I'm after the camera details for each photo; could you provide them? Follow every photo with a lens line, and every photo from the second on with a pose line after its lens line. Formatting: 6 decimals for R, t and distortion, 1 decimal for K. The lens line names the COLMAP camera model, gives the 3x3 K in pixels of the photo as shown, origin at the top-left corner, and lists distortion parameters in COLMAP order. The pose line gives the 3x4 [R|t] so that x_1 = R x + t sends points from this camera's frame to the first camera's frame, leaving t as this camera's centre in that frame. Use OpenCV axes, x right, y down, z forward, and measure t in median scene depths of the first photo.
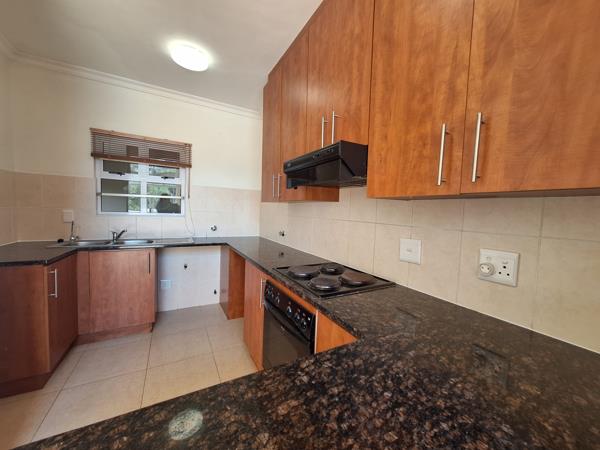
lens RADIAL K [[236.2, 0, 305.6], [0, 236.2, 224.3], [0, 0, 1]] dist [0.000237, 0.000039]
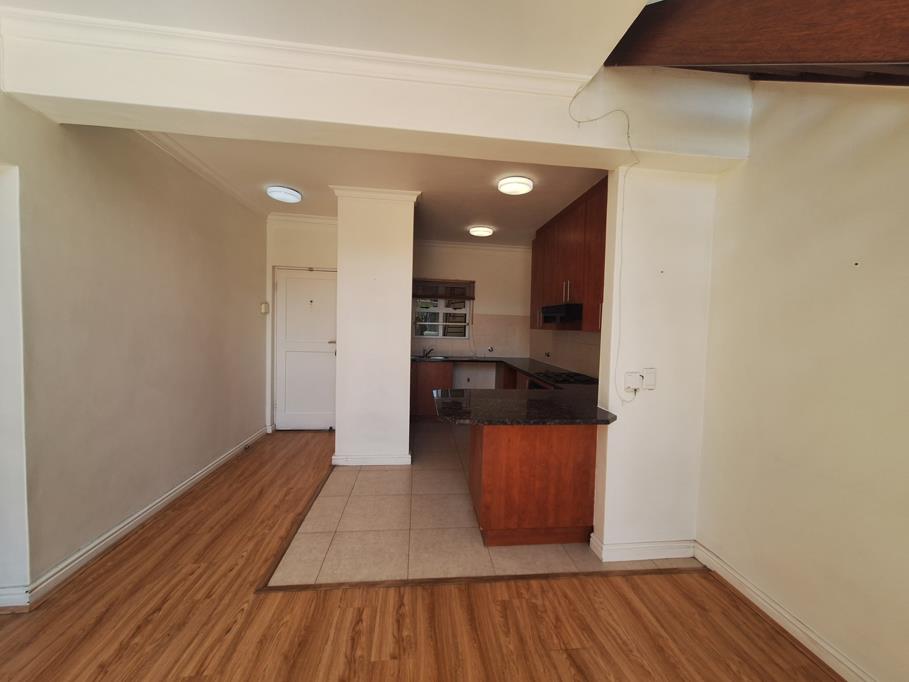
lens RADIAL K [[357.8, 0, 458.1], [0, 357.8, 334.6], [0, 0, 1]] dist [0.000237, 0.000039]
pose [[0.918218, 0.003766, -0.396058, 0.184124], [-0.013042, 0.999700, -0.020730, -0.018040], [0.395861, 0.024200, 0.917992, -0.761557]]
